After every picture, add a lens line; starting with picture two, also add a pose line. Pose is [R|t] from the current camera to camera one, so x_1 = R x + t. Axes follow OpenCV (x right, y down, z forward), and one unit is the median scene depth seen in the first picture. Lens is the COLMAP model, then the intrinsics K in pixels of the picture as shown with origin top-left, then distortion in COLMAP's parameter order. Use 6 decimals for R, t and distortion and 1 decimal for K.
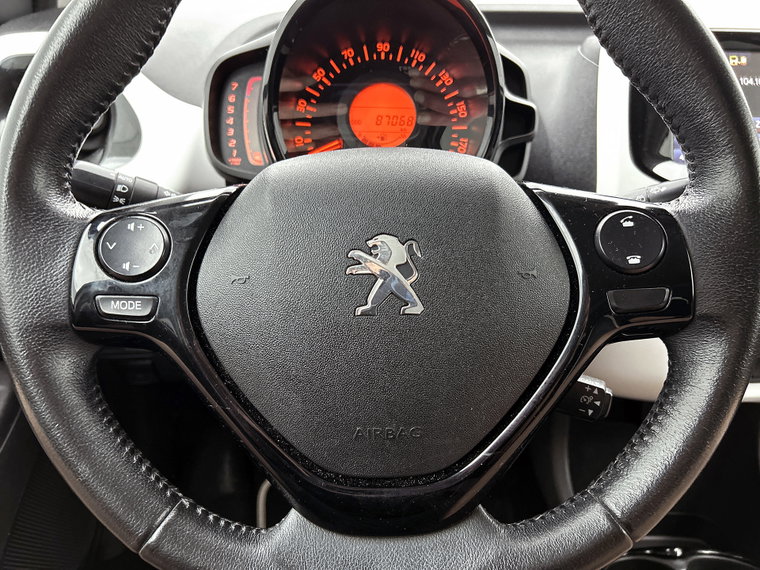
lens RADIAL K [[592.6, 0, 378.8], [0, 592.6, 283.5], [0, 0, 1]] dist [0.042810, -0.003826]
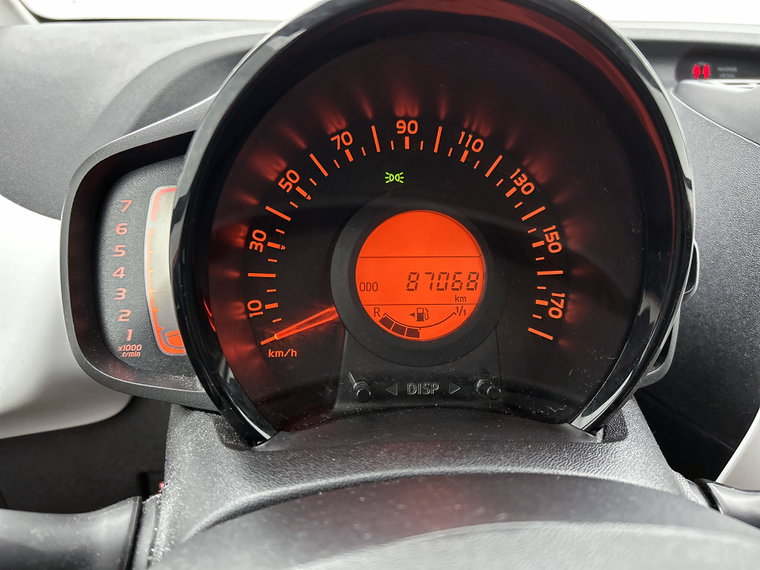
lens RADIAL K [[592.6, 0, 379.9], [0, 592.6, 279.8], [0, 0, 1]] dist [0.042810, -0.003826]
pose [[0.997006, -0.029015, 0.071681, -0.060235], [0.028246, 0.999532, 0.011723, -0.265662], [-0.071987, -0.009663, 0.997359, 0.462794]]
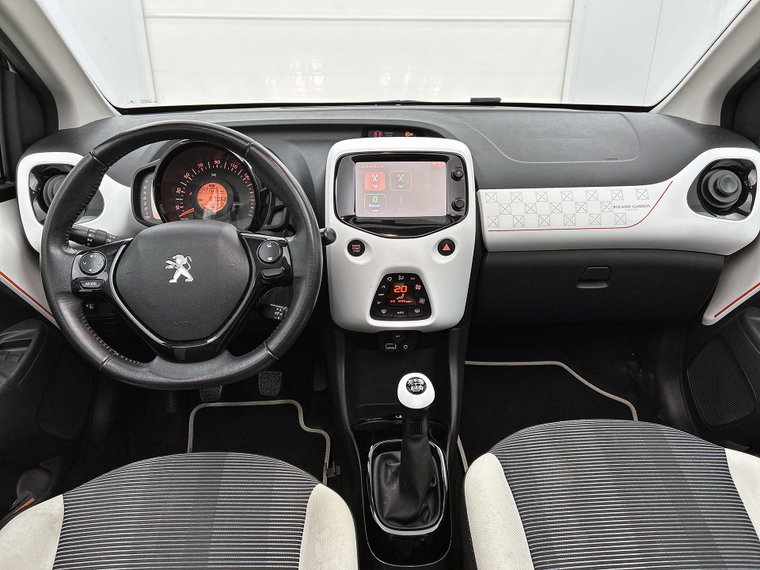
lens RADIAL K [[592.6, 0, 379.9], [0, 592.6, 292.3], [0, 0, 1]] dist [0.042810, -0.003826]
pose [[0.999829, -0.015202, 0.010535, 0.555078], [0.014899, 0.999491, 0.028205, 0.013294], [-0.010959, -0.028043, 0.999547, -1.128615]]
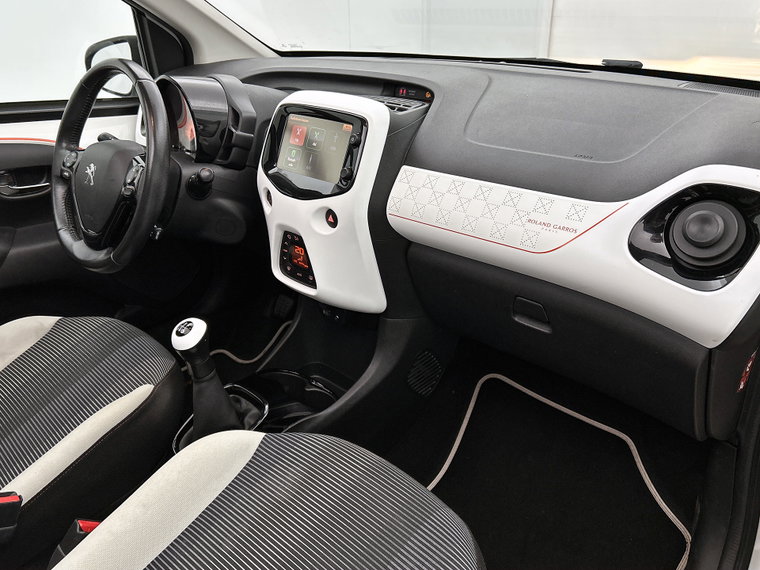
lens RADIAL K [[638.8, 0, 383.5], [0, 638.8, 283.6], [0, 0, 1]] dist [-0.001988, -0.003841]
pose [[0.691753, 0.278758, -0.666161, 2.392757], [-0.231120, 0.959431, 0.161479, -0.256463], [0.684149, 0.042260, 0.728116, -0.399965]]
